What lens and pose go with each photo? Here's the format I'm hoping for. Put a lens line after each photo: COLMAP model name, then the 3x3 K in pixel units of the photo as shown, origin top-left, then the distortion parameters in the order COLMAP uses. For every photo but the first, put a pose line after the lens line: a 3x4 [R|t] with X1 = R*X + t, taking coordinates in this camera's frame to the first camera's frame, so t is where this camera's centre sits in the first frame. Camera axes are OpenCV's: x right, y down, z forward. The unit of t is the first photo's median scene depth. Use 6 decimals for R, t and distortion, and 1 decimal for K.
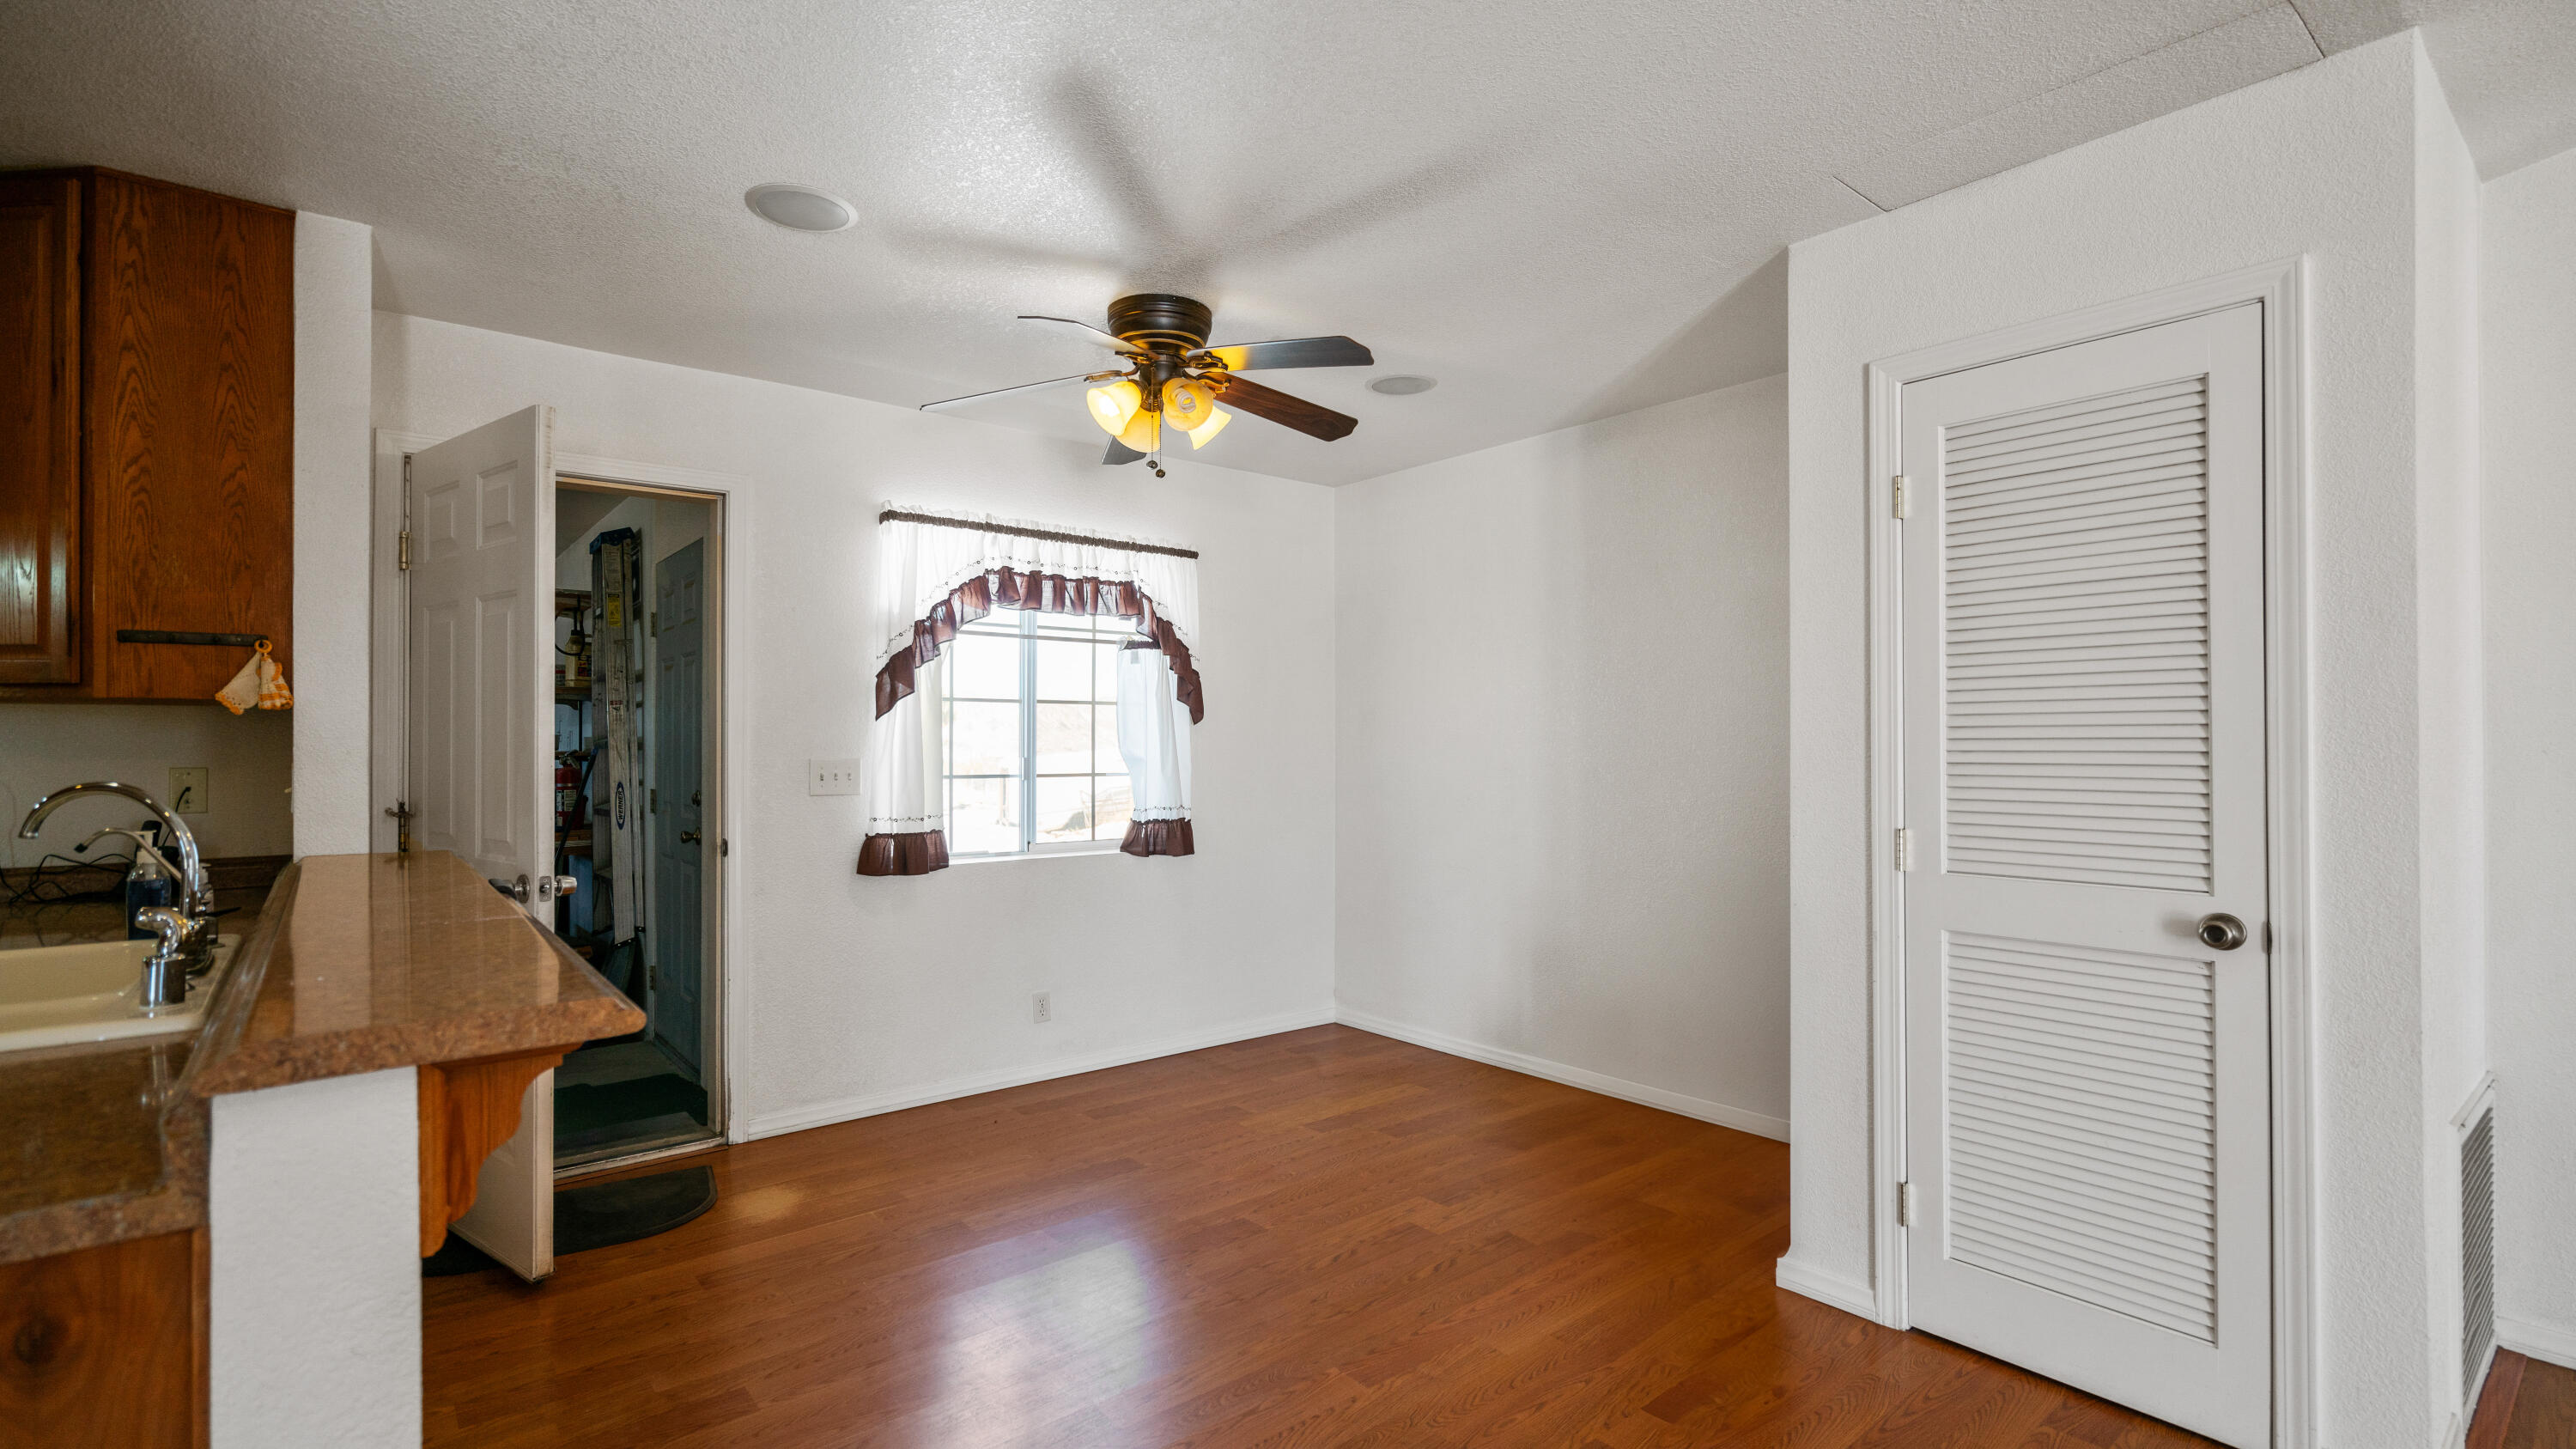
lens RADIAL K [[1153.1, 0, 1297.6], [0, 1153.1, 734.6], [0, 0, 1]] dist [-0.007021, 0.000265]
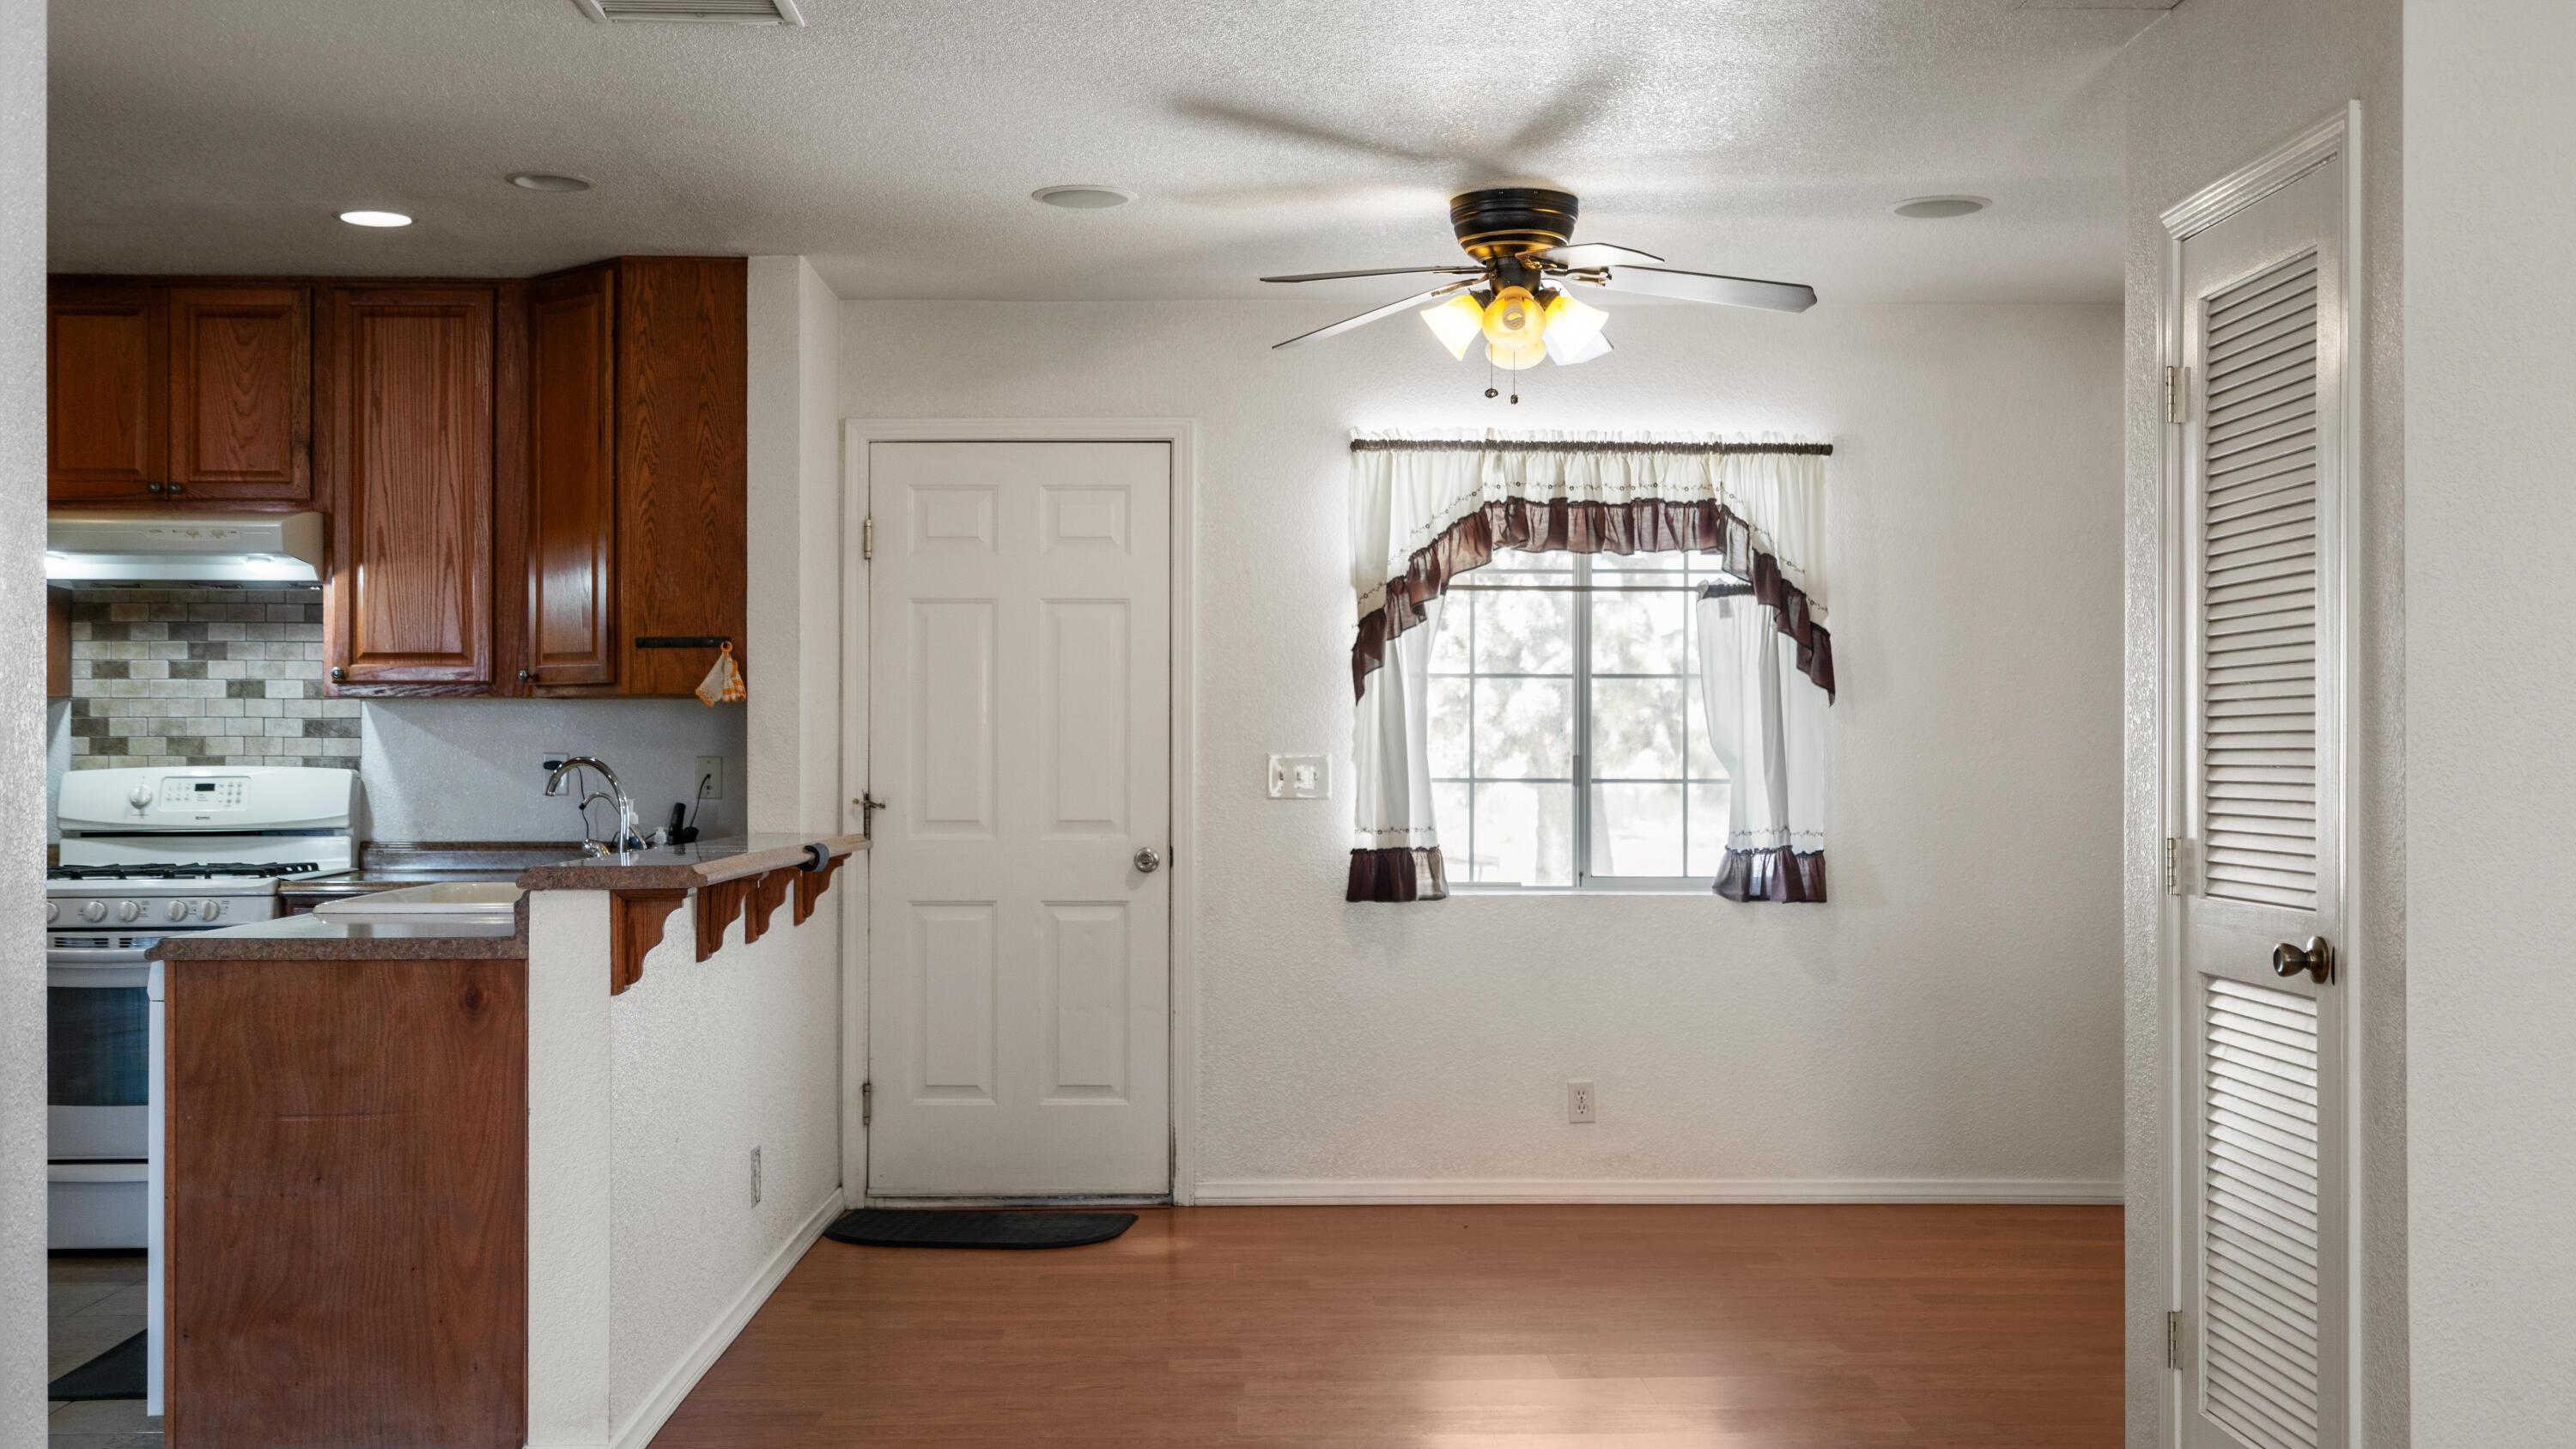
lens RADIAL K [[2579.5, 0, 1288.0], [0, 2579.5, 724.5], [0, 0, 1]] dist [0.001624, -0.000593]
pose [[0.789733, -0.005431, -0.613427, 1.092314], [0.003284, 0.999984, -0.004626, 0.013661], [0.613442, 0.001639, 0.789738, -0.671000]]
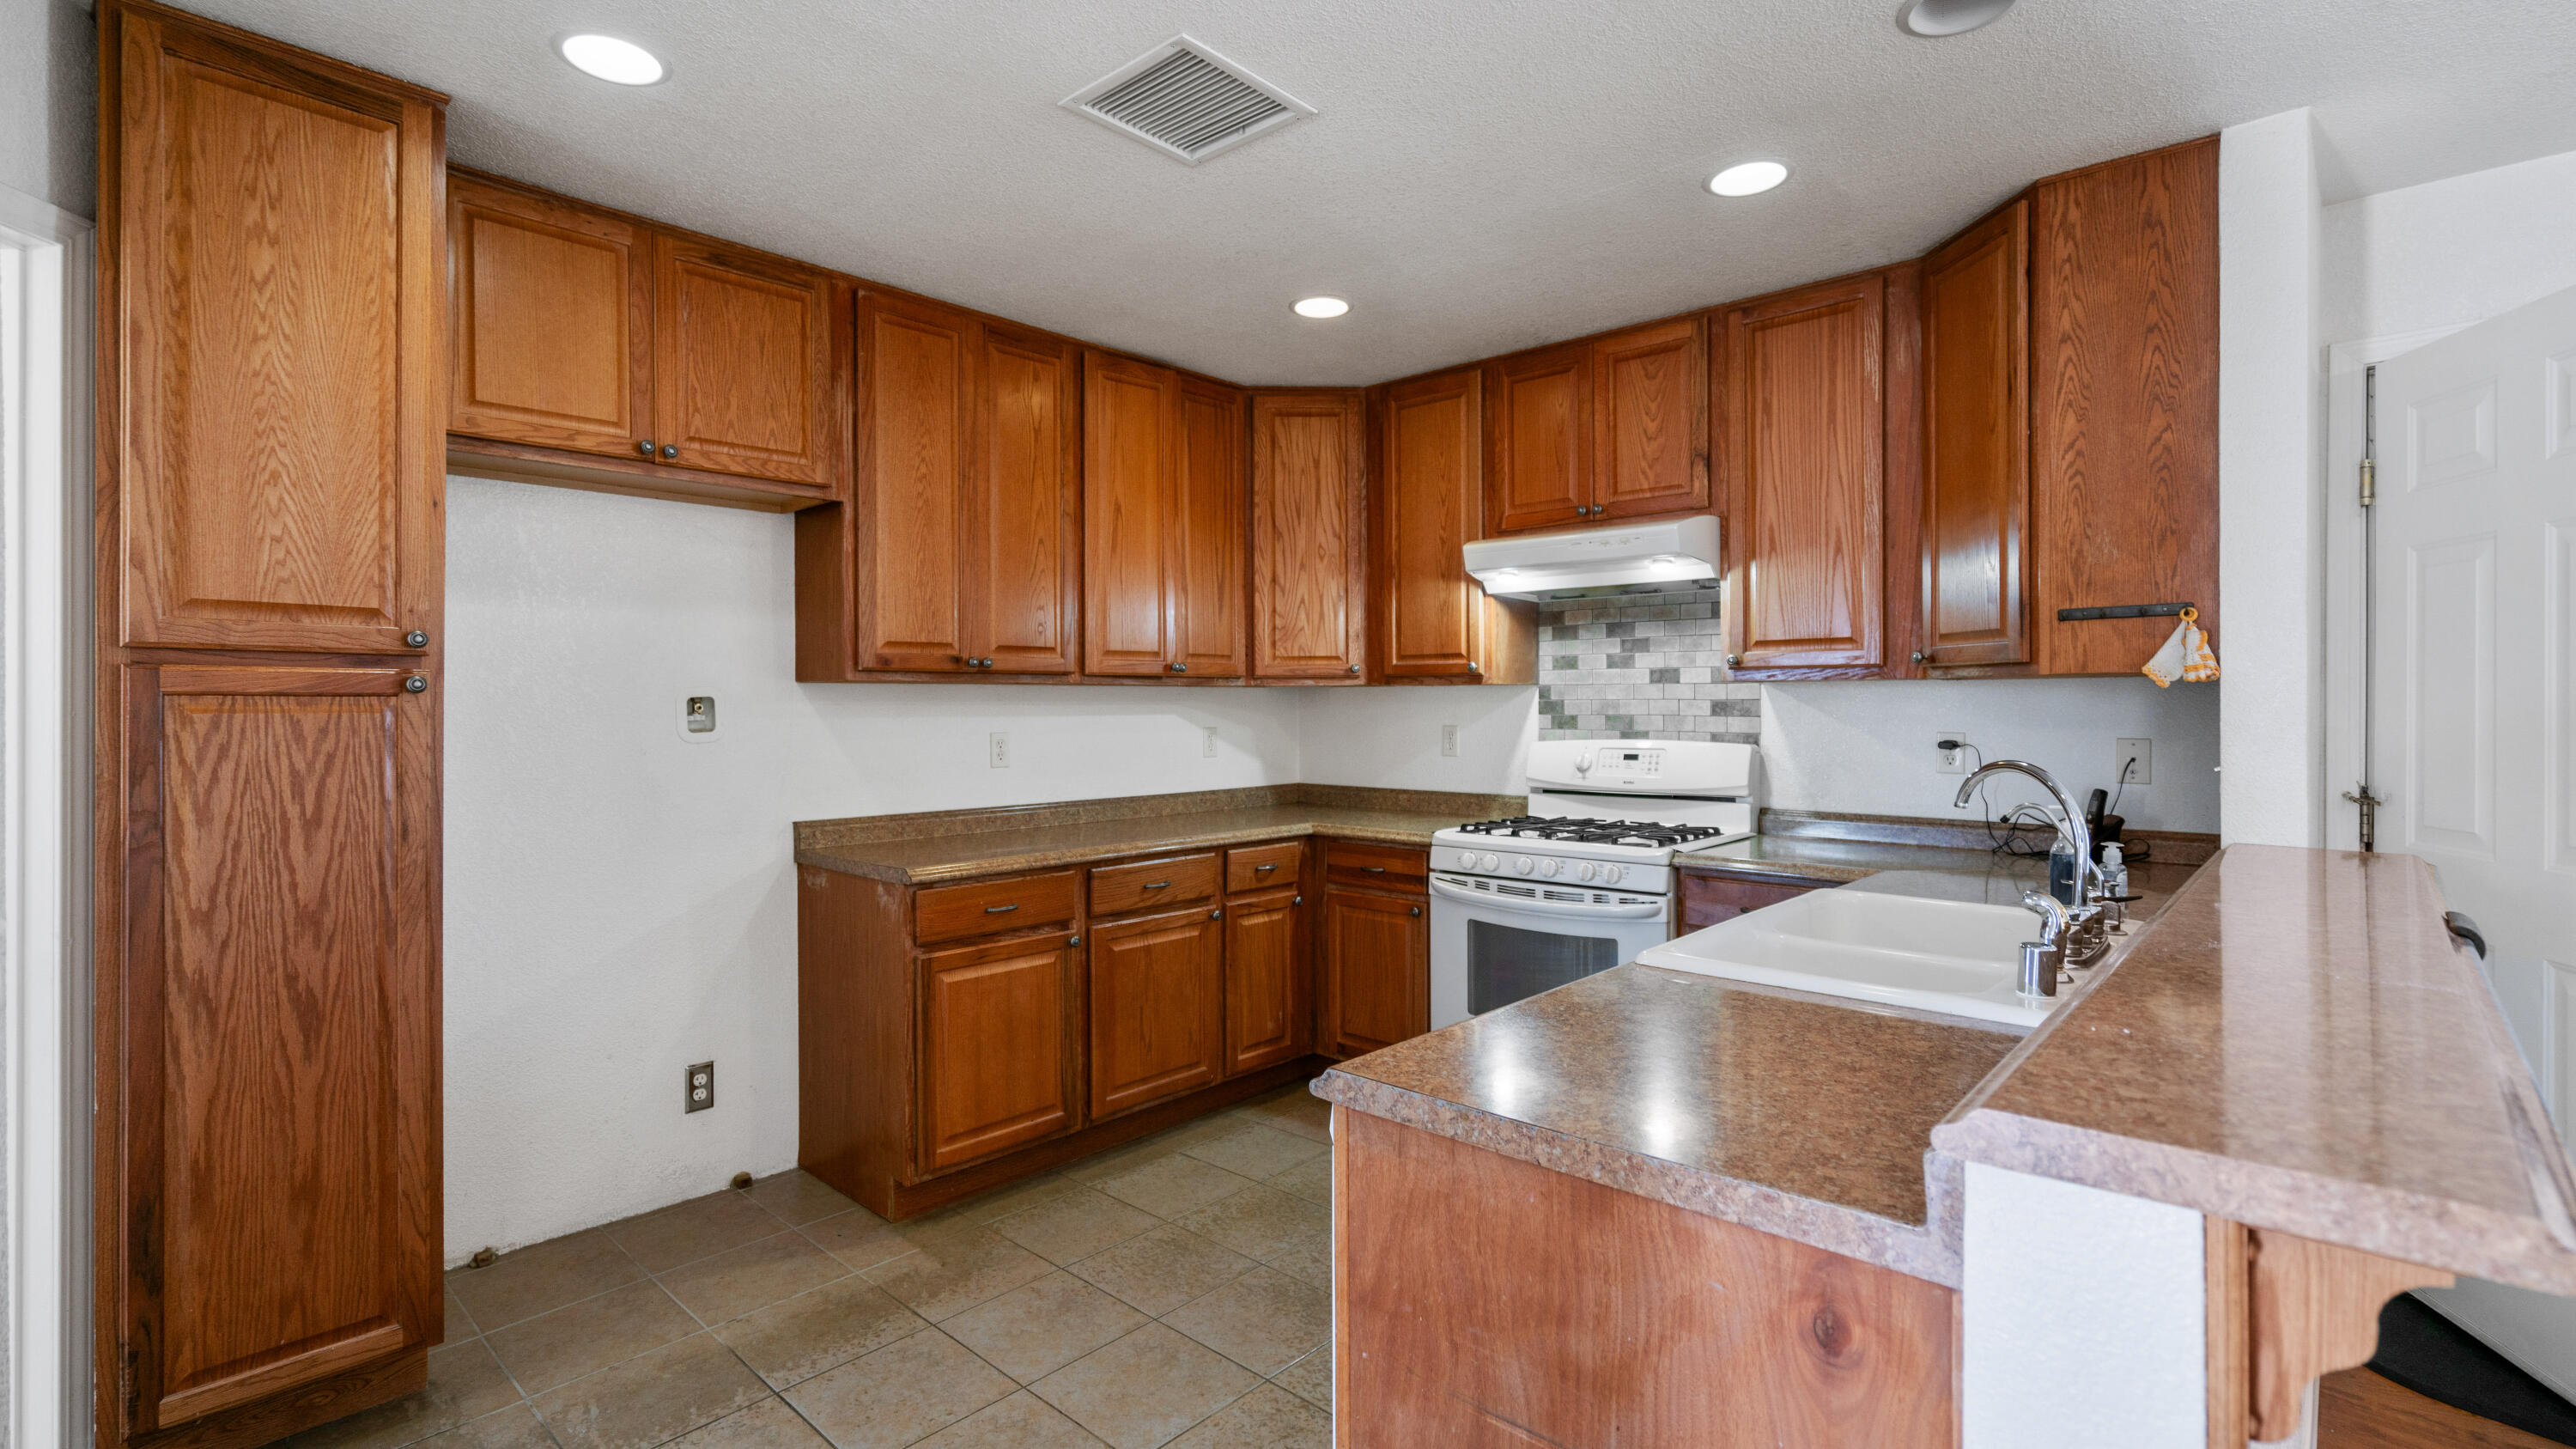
lens RADIAL K [[1170.0, 0, 1277.3], [0, 1170.0, 710.3], [0, 0, 1]] dist [0.001909, 0.000951]
pose [[0.128805, 0.006686, -0.991647, -0.045490], [0.010201, 0.999915, 0.008067, -0.013533], [0.991617, -0.011155, 0.128726, 0.133103]]
